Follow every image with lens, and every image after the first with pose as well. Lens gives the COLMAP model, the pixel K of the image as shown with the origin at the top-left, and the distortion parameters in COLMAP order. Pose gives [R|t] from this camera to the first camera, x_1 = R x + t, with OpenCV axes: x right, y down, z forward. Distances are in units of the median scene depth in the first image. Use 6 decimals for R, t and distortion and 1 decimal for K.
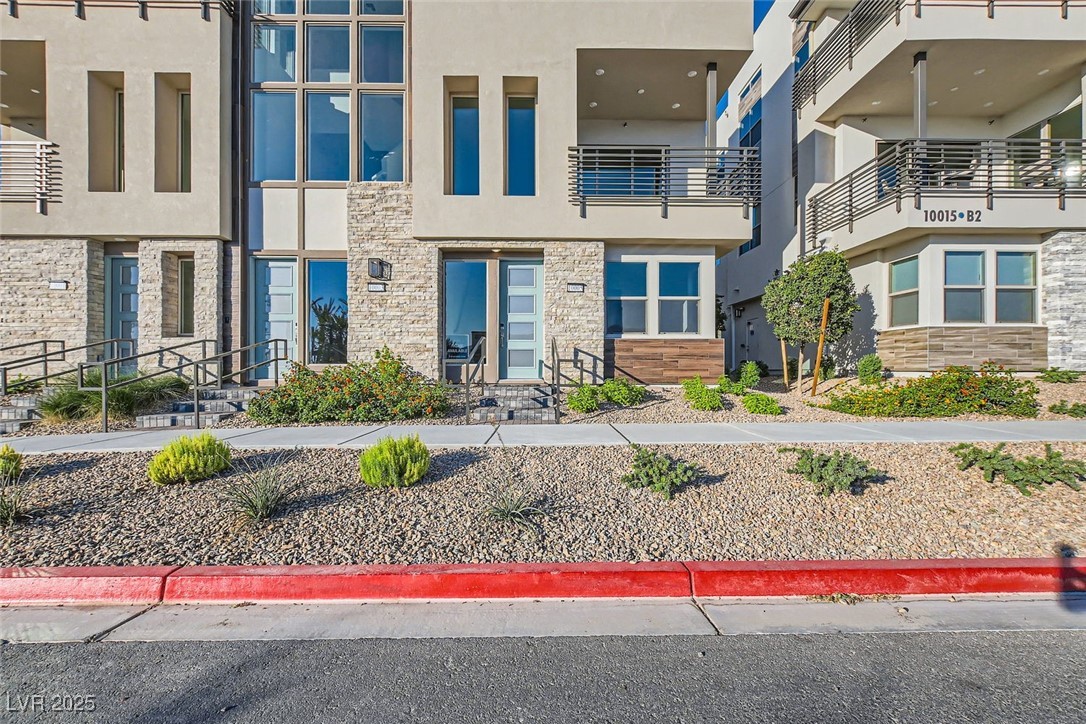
lens RADIAL K [[473.6, 0, 546.4], [0, 473.6, 364.5], [0, 0, 1]] dist [0.011114, -0.007290]
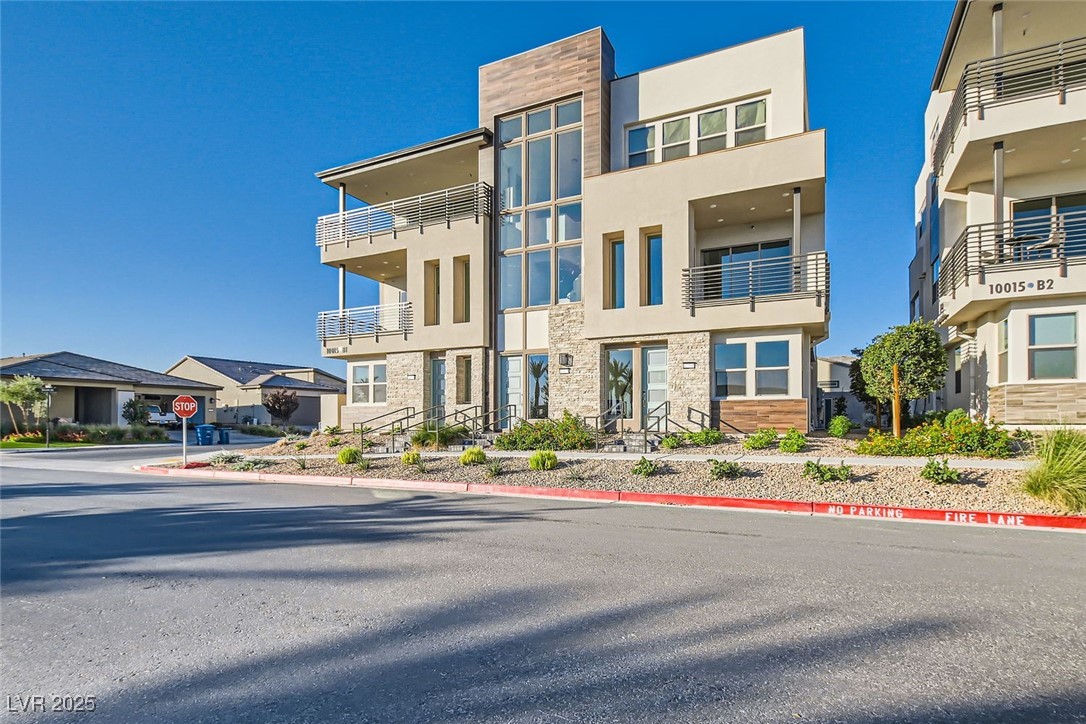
lens RADIAL K [[548.7, 0, 564.8], [0, 548.7, 405.6], [0, 0, 1]] dist [-0.000659, -0.000165]
pose [[0.896557, -0.014003, -0.442707, 0.456766], [0.003816, 0.999707, -0.023894, -0.002012], [0.442912, 0.019733, 0.896348, -0.649993]]
